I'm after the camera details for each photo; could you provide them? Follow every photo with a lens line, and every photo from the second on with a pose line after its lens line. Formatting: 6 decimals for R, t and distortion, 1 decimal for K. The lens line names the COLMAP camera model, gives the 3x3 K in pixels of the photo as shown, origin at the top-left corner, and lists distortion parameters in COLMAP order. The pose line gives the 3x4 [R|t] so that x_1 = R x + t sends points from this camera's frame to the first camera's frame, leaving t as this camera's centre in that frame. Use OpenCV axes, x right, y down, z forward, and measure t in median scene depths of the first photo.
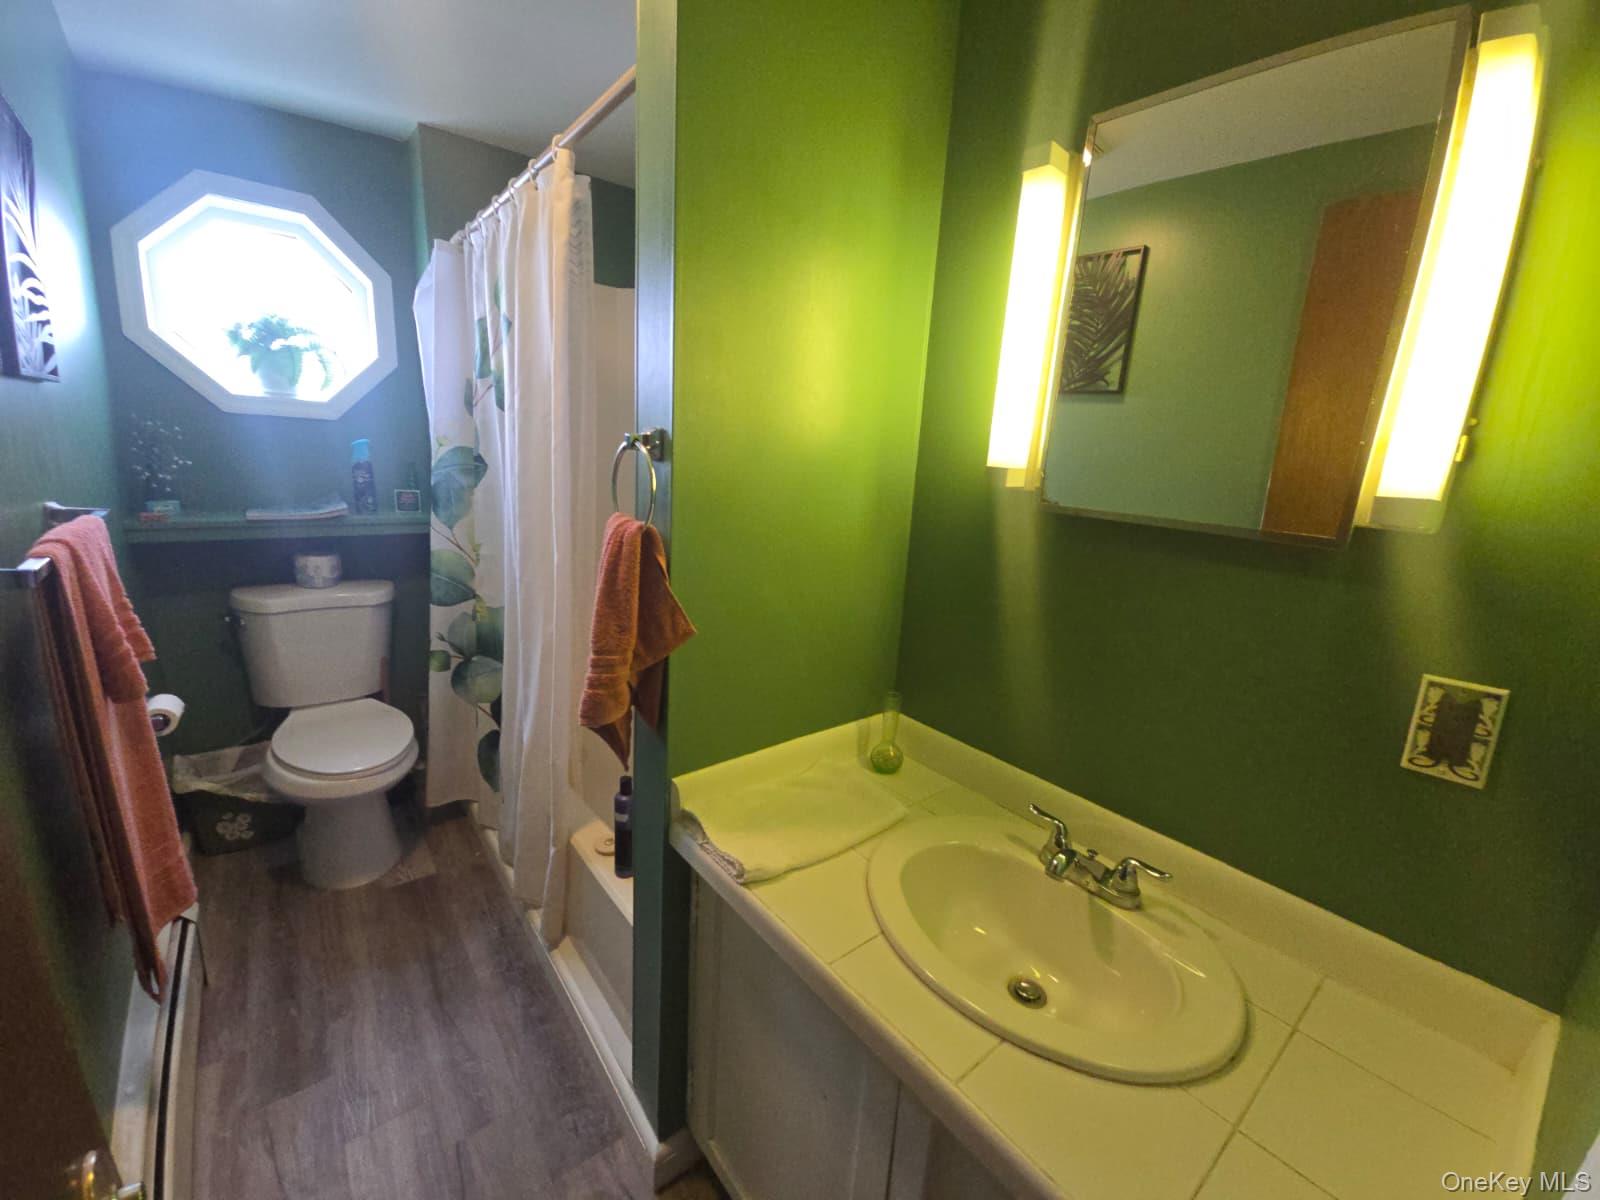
lens RADIAL K [[648.5, 0, 808.7], [0, 648.5, 601.4], [0, 0, 1]] dist [-0.000983, -0.001155]
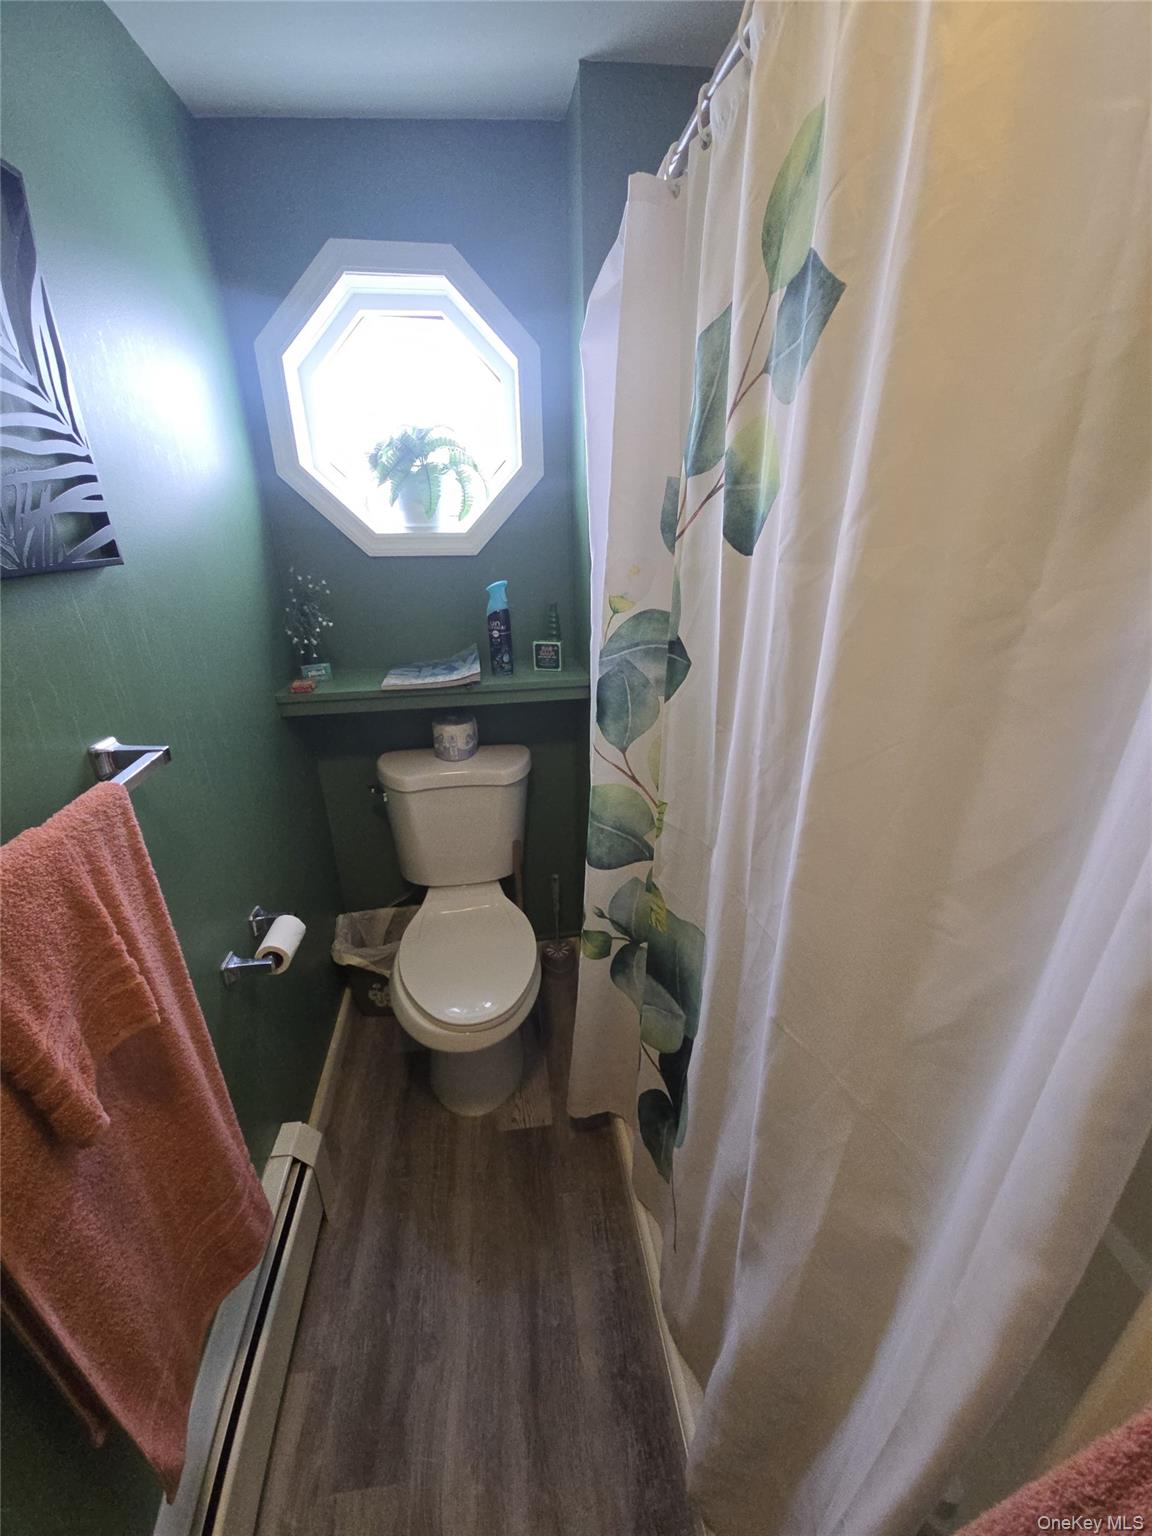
lens RADIAL K [[622.6, 0, 572.3], [0, 622.6, 776.5], [0, 0, 1]] dist [-0.000983, -0.001155]
pose [[0.851688, 0.129429, -0.507814, -0.214034], [-0.051748, 0.985056, 0.164275, -0.153455], [0.521487, -0.113632, 0.845659, 0.405772]]
